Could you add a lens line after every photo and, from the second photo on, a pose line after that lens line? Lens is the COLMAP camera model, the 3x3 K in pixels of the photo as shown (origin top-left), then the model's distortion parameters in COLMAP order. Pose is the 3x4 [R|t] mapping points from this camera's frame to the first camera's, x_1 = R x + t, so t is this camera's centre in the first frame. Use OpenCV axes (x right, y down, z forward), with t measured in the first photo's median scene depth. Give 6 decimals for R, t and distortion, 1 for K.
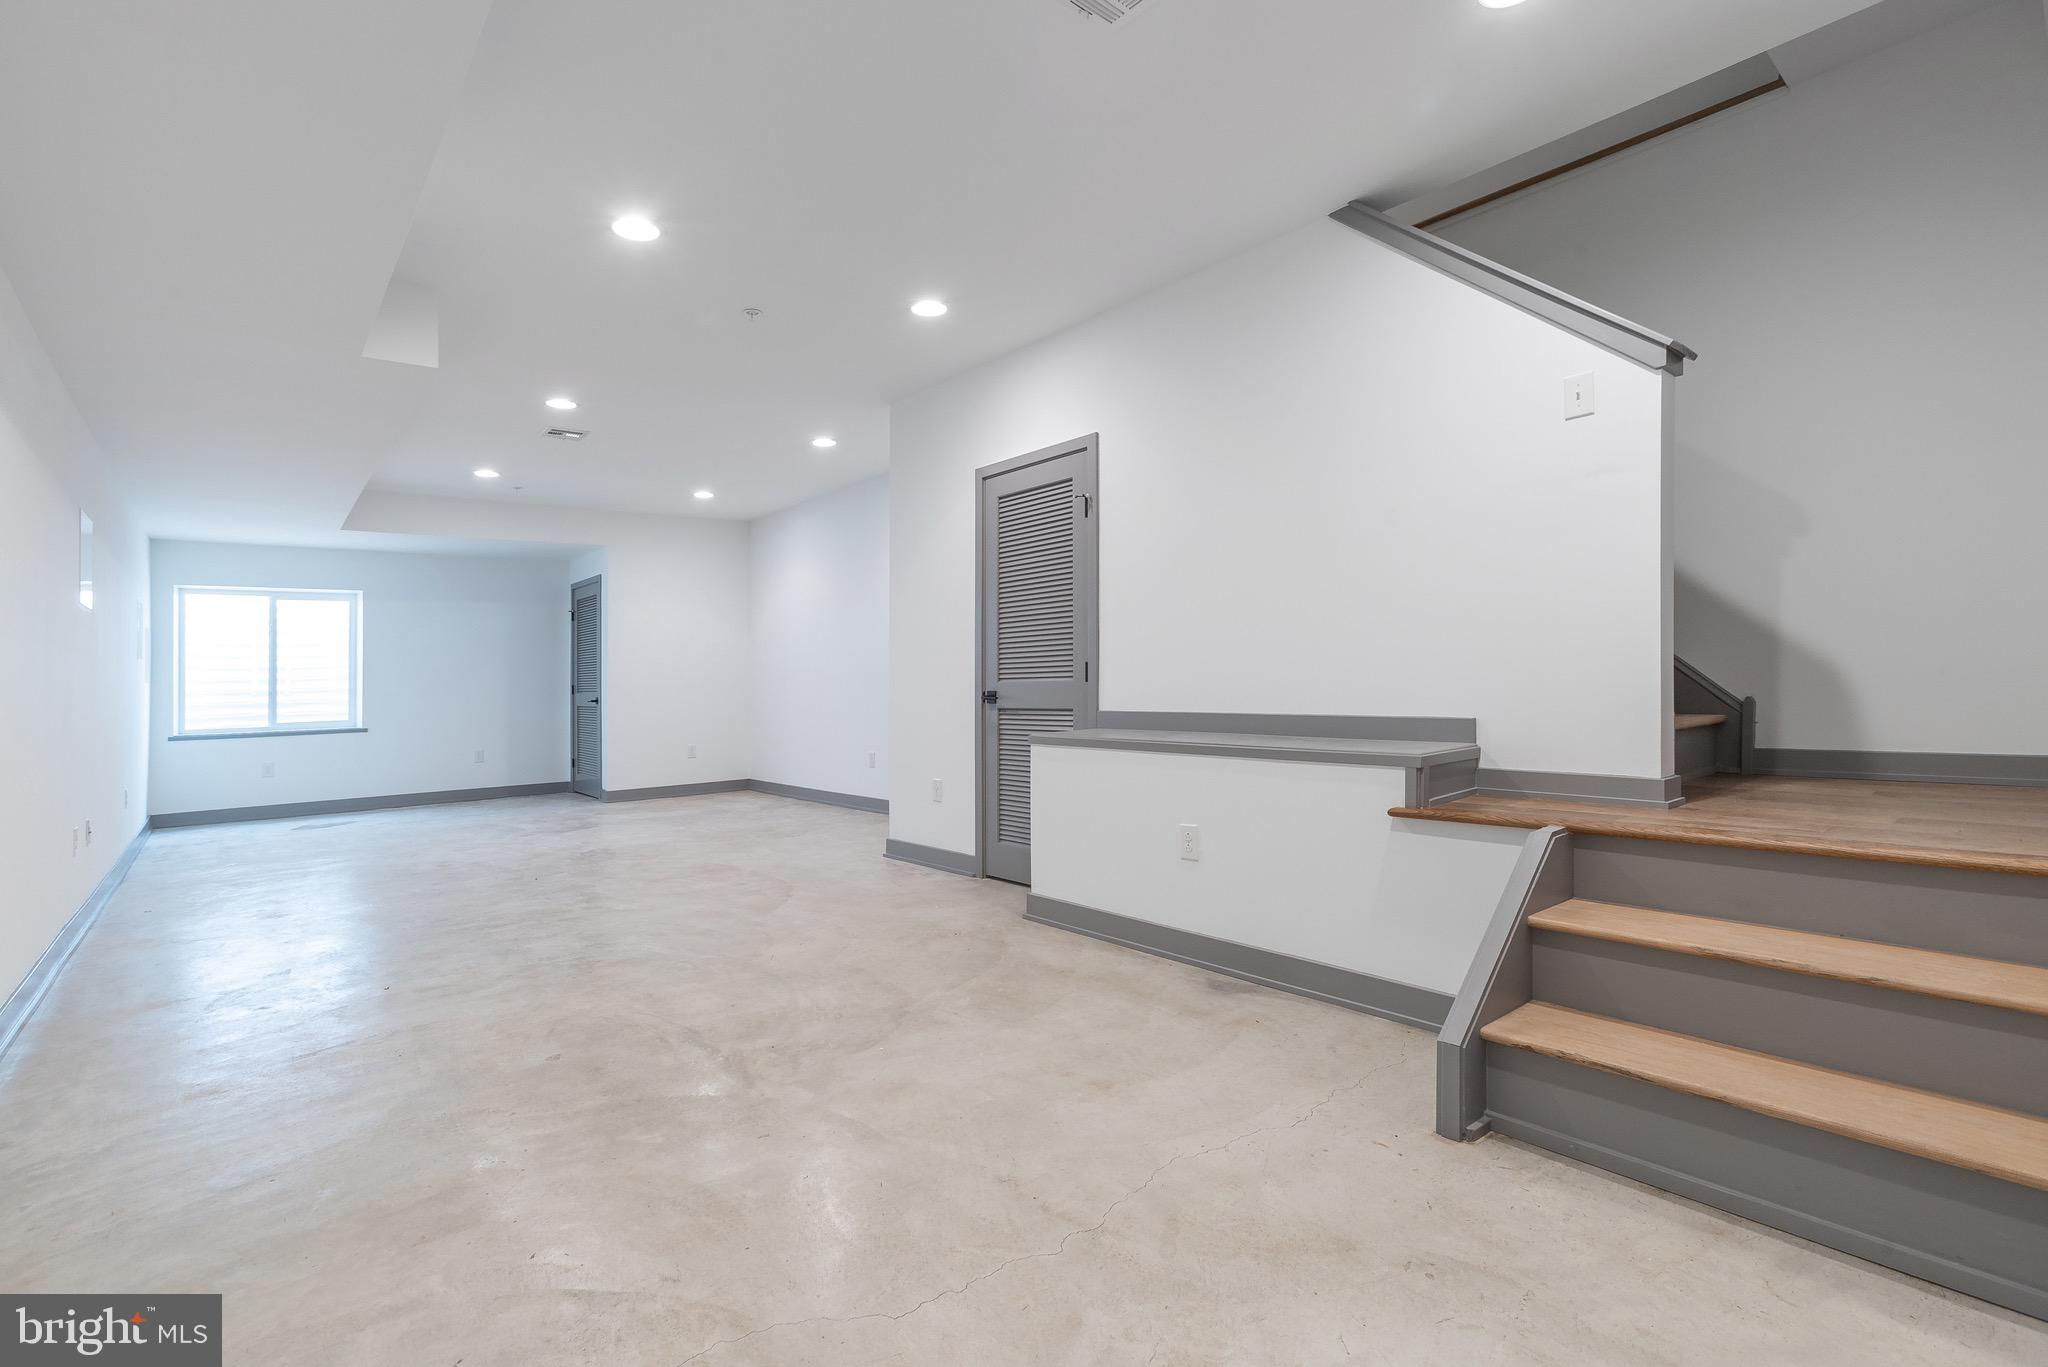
lens RADIAL K [[979.6, 0, 1024.0], [0, 979.6, 683.5], [0, 0, 1]] dist [0.022183, 0.000125]
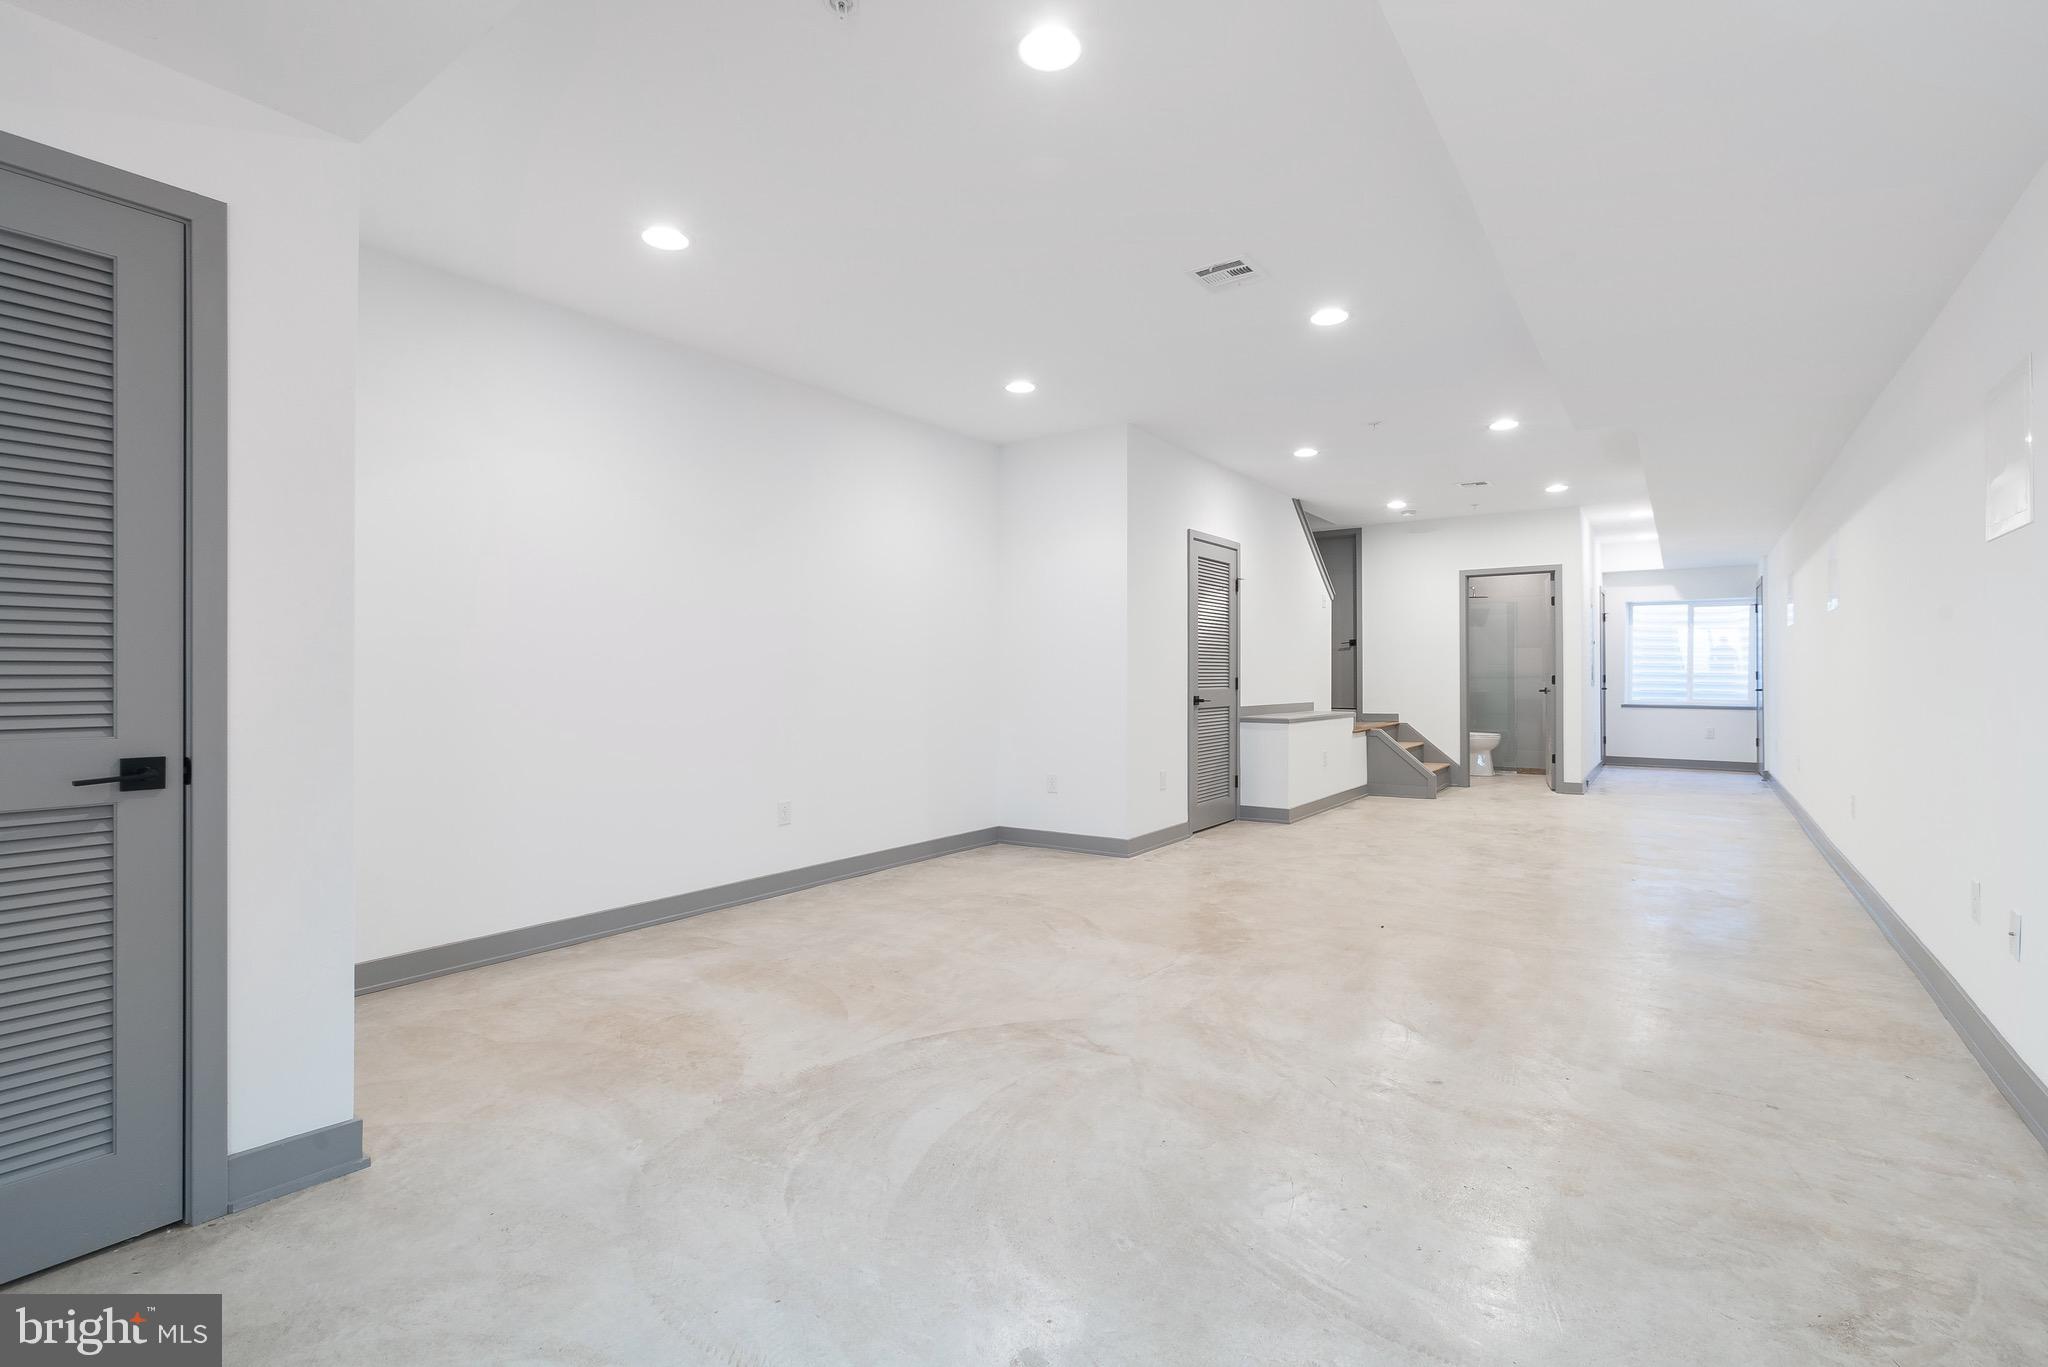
lens RADIAL K [[948.2, 0, 1024.0], [0, 948.2, 683.5], [0, 0, 1]] dist [0.001130, 0.000141]
pose [[-0.259228, 0.018485, 0.965639, -1.239755], [0.006734, 0.999827, -0.017332, 0.012069], [-0.965793, 0.002009, -0.259308, 1.563712]]
